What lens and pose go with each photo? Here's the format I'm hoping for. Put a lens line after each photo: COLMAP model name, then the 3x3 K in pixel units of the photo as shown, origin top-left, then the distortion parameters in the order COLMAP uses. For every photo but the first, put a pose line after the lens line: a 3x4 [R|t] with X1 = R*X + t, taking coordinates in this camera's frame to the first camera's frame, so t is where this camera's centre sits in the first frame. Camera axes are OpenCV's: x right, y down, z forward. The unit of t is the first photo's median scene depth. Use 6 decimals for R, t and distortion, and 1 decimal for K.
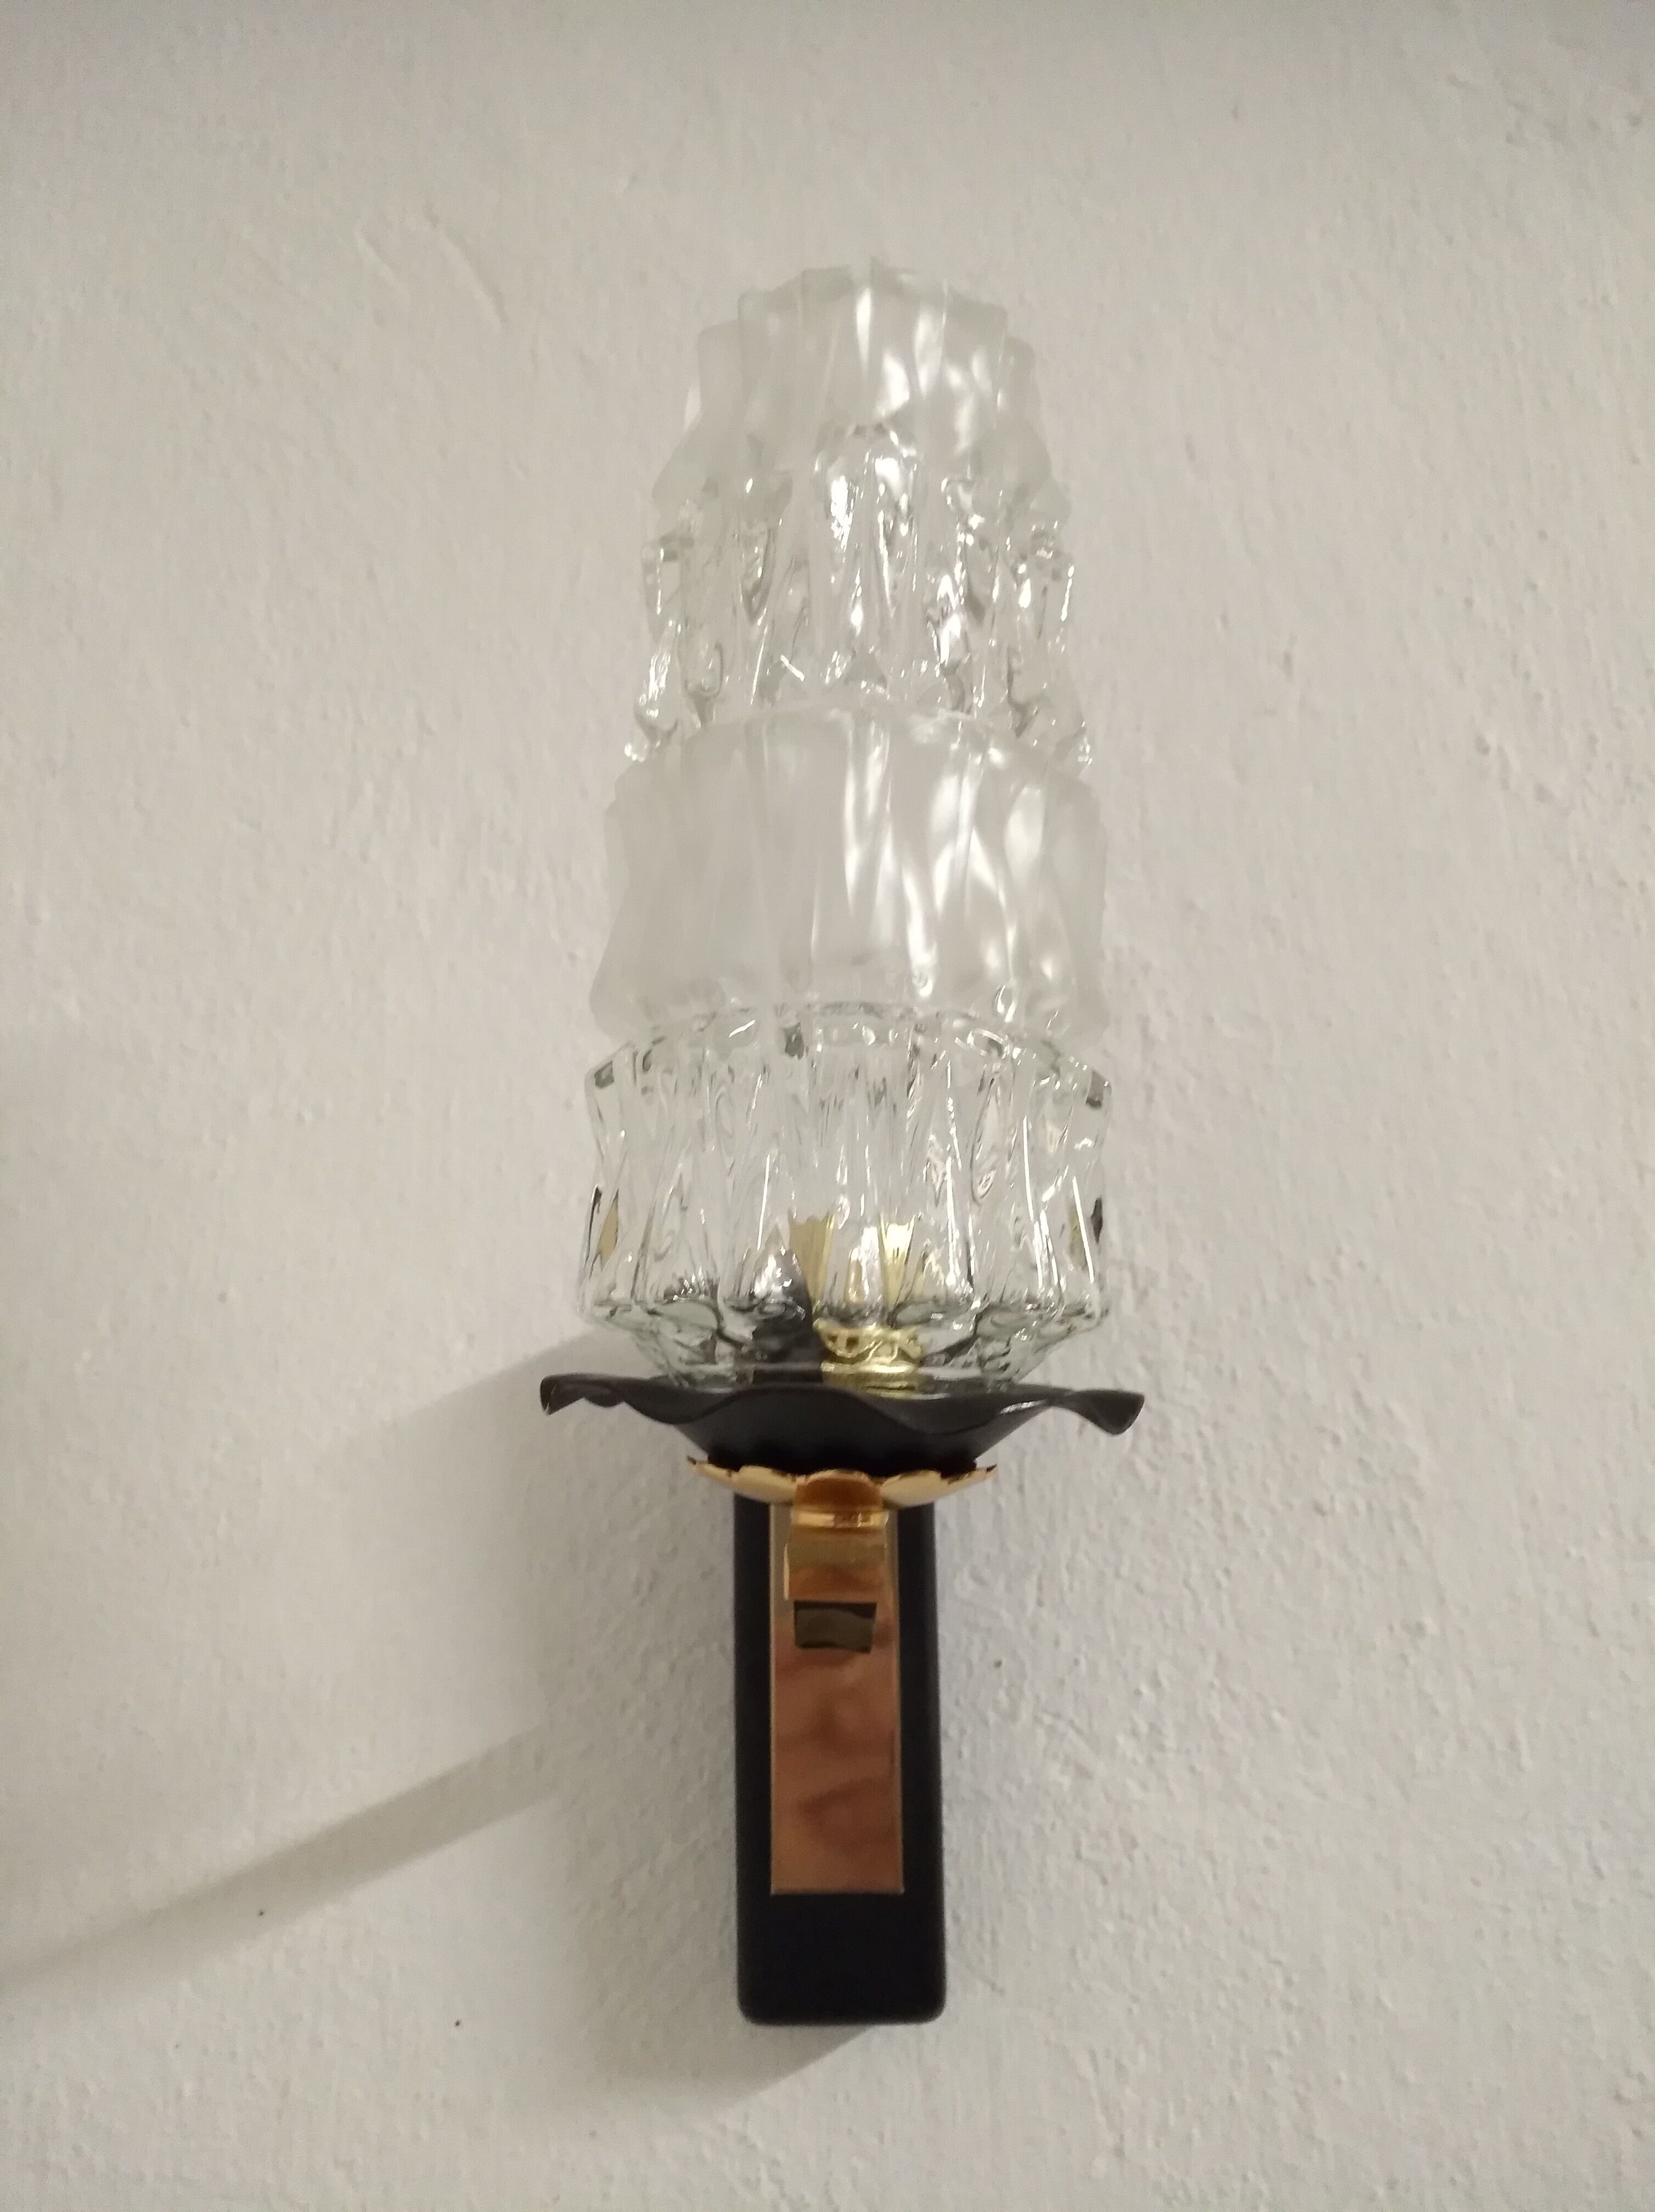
lens RADIAL K [[1733.4, 0, 781.5], [0, 1733.4, 1108.3], [0, 0, 1]] dist [-0.068928, 0.081445]
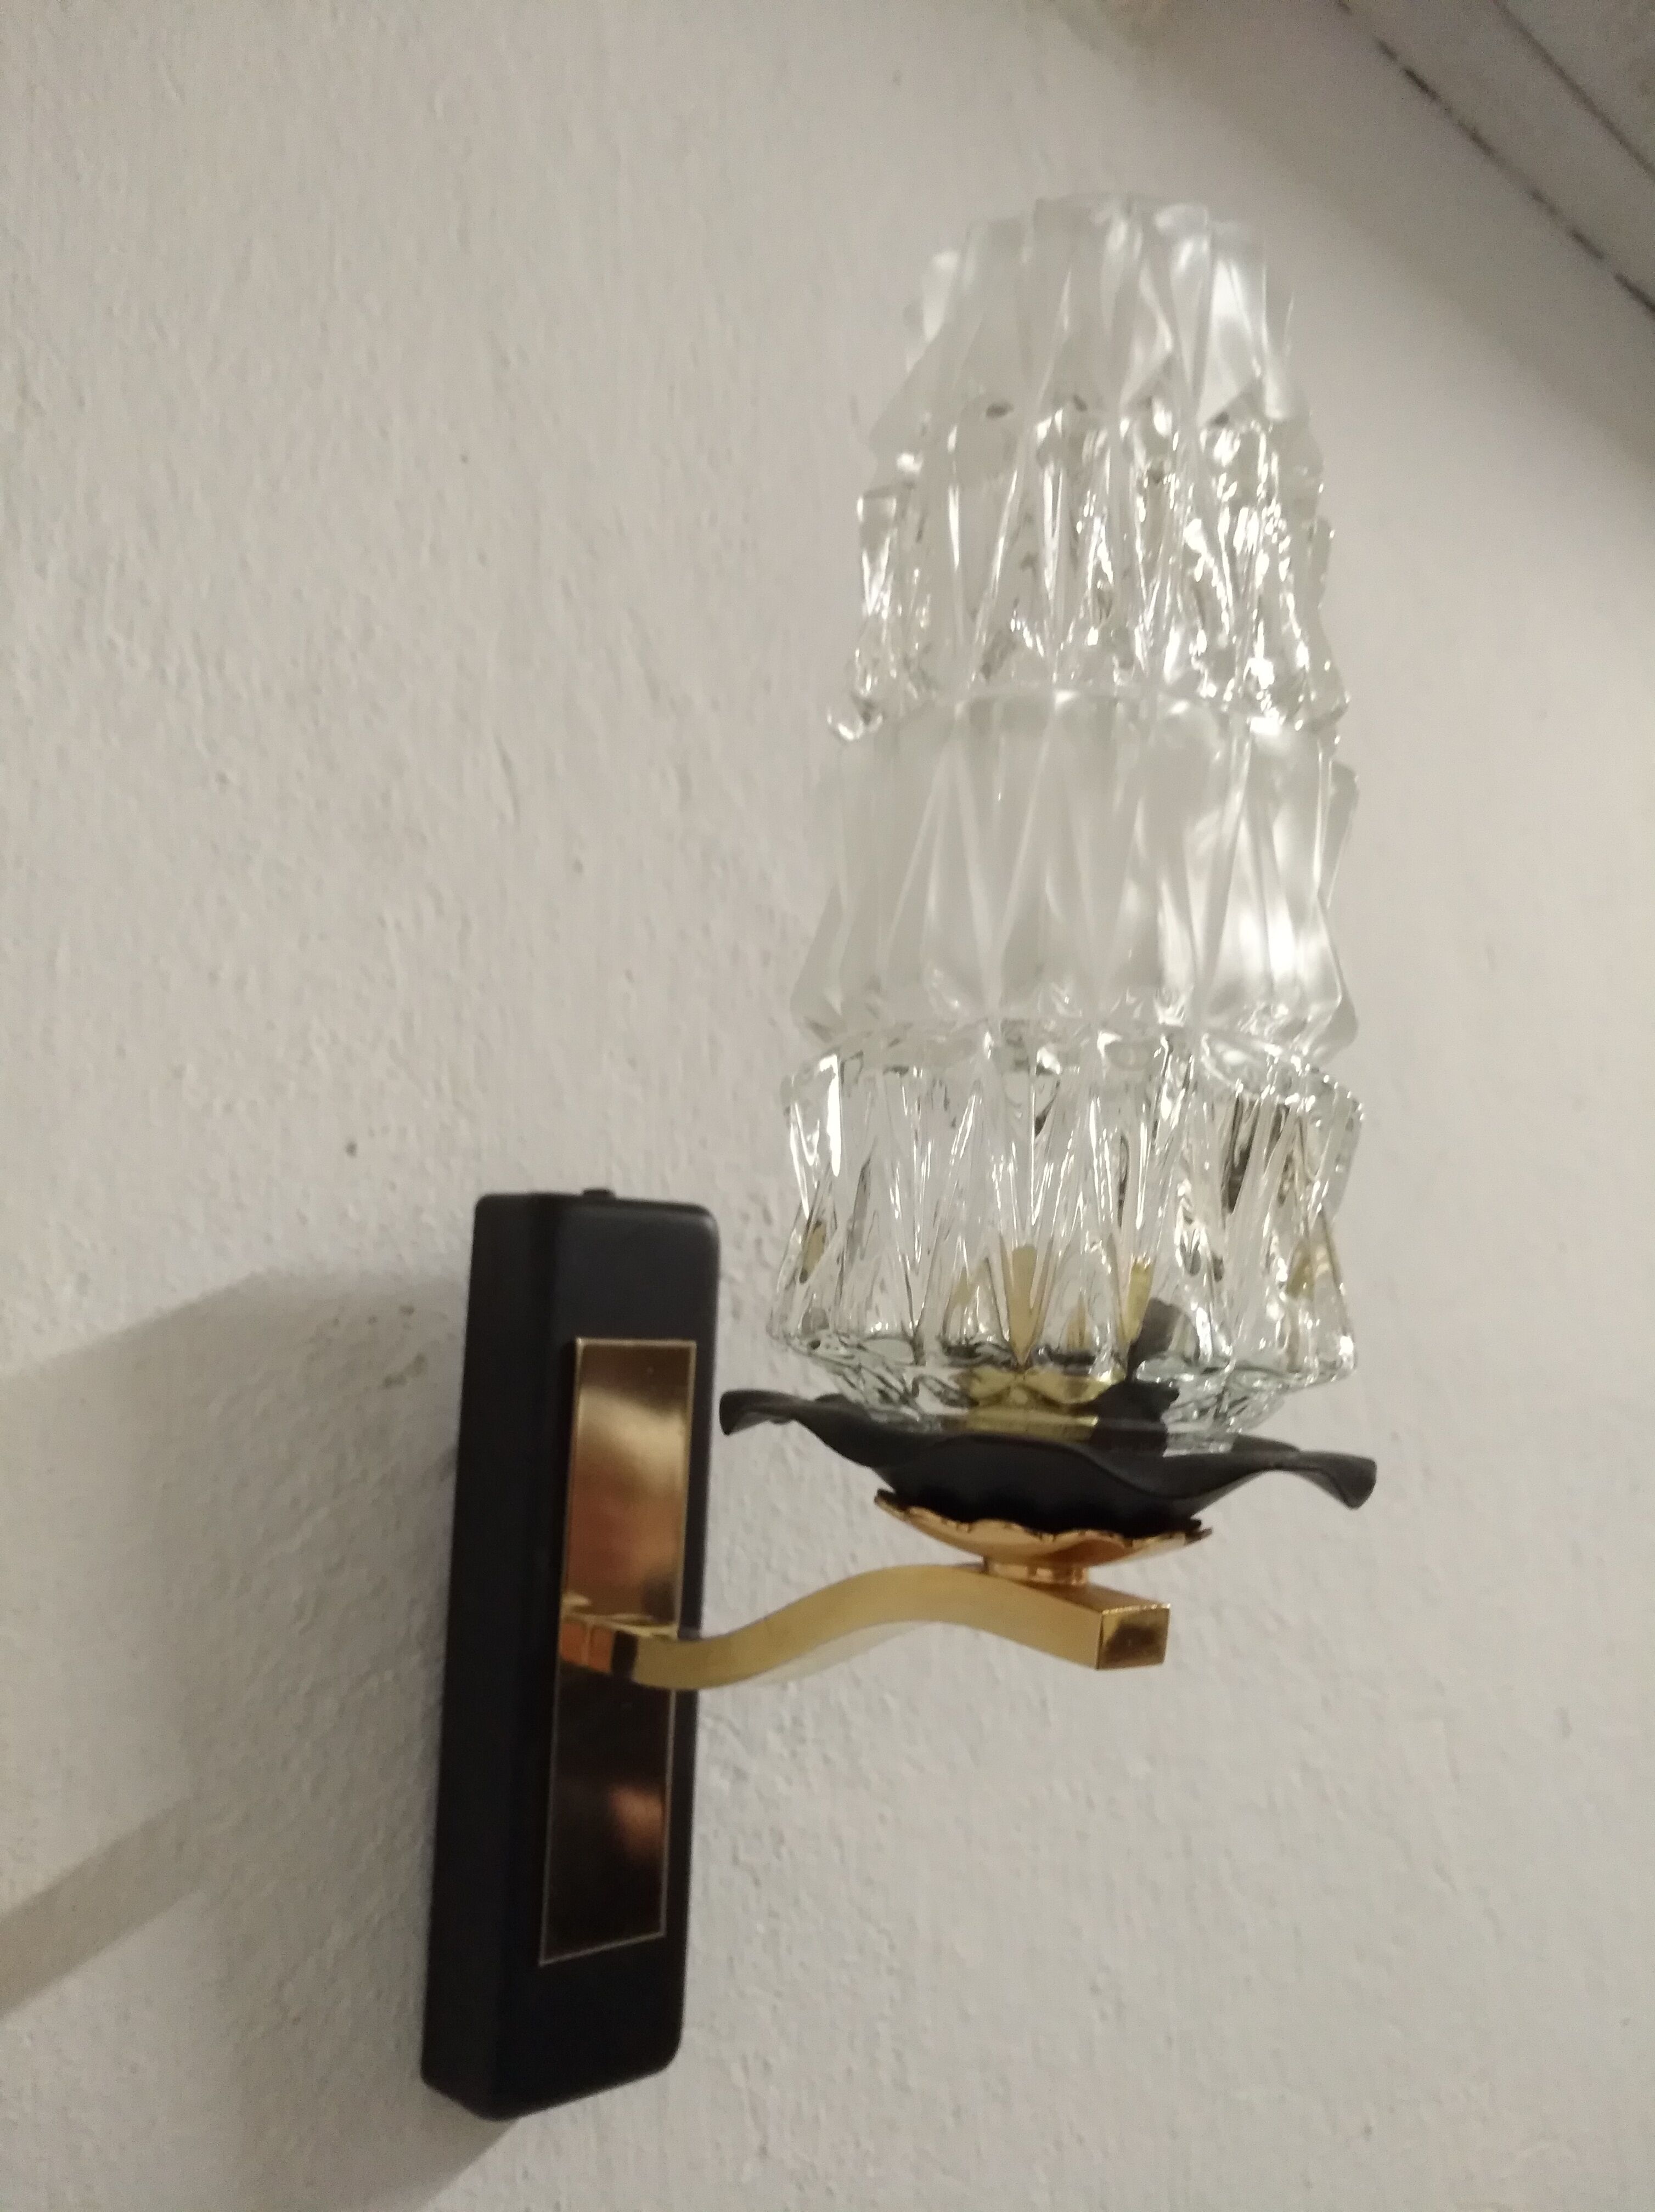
lens RADIAL K [[1733.4, 0, 819.6], [0, 1733.4, 1126.2], [0, 0, 1]] dist [-0.068928, 0.081445]
pose [[0.750116, 0.116628, 0.650941, -0.450496], [-0.167058, 0.985819, 0.015884, 0.006270], [-0.639857, -0.120660, 0.758962, 0.278459]]
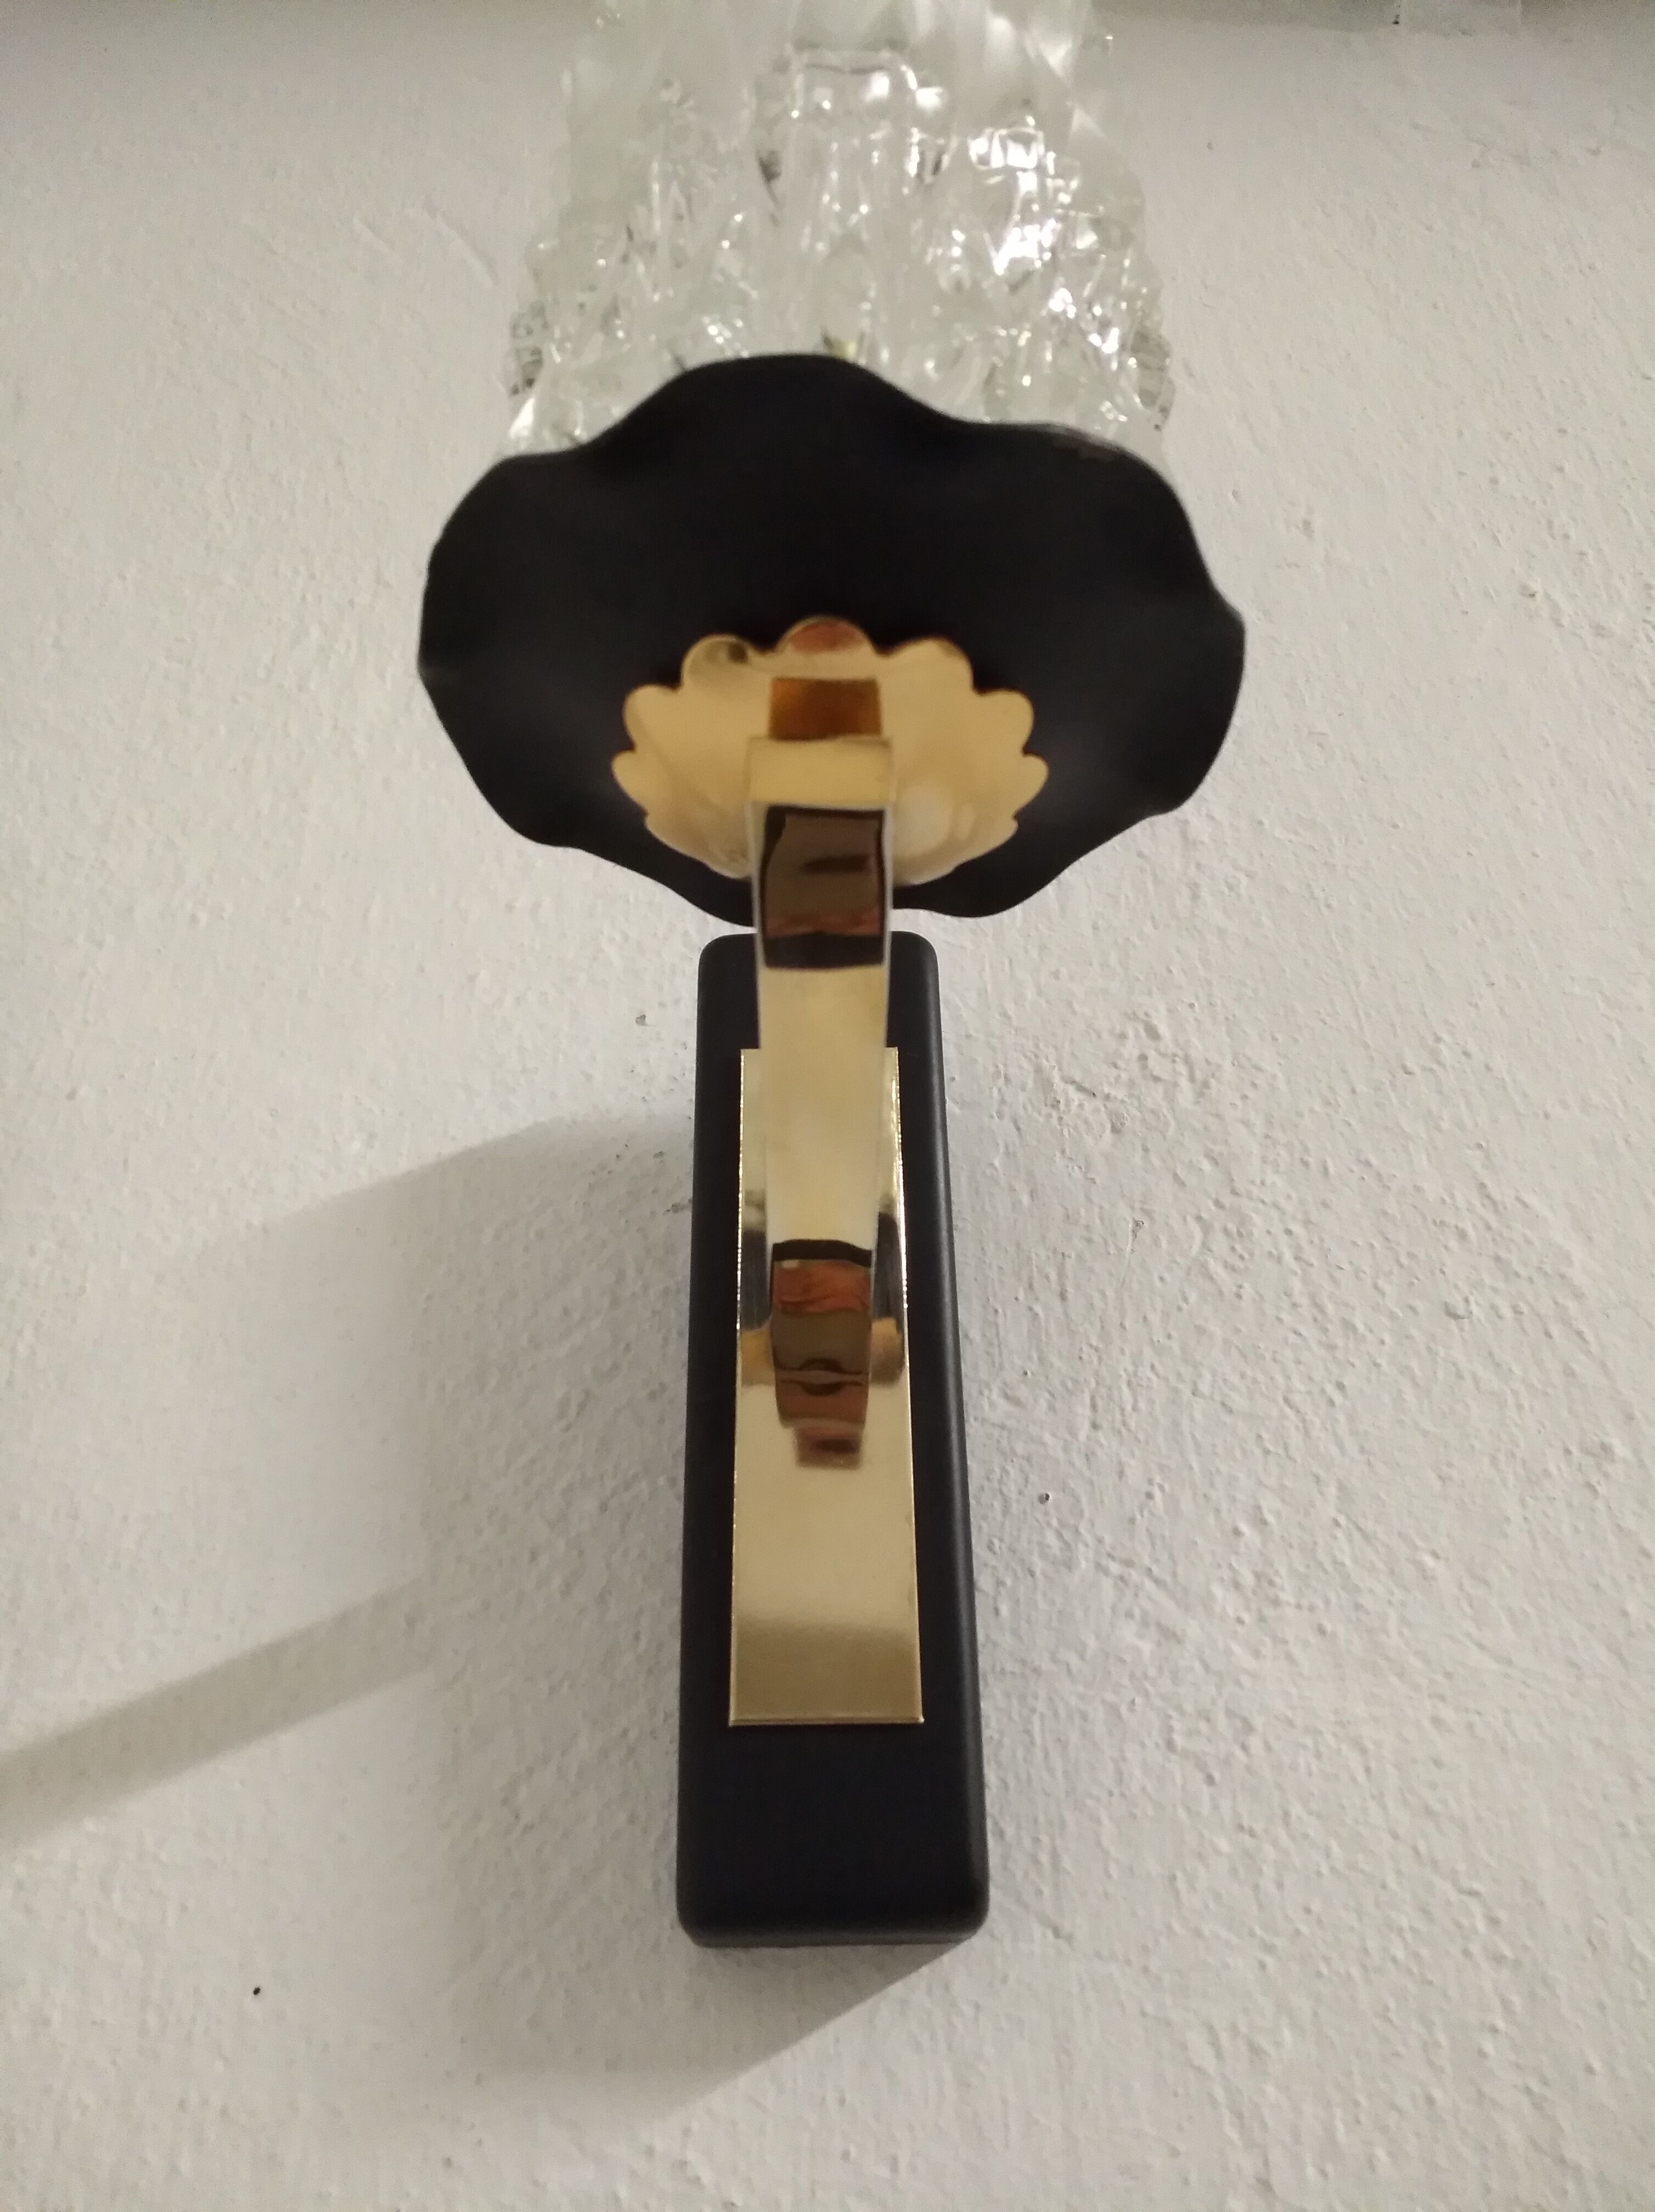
lens RADIAL K [[1733.4, 0, 815.5], [0, 1733.4, 1102.5], [0, 0, 1]] dist [-0.068928, 0.081445]
pose [[0.999988, -0.002883, 0.003999, 0.025177], [0.003961, 0.952794, -0.303592, 0.384318], [-0.002935, 0.303605, 0.952794, 0.242963]]
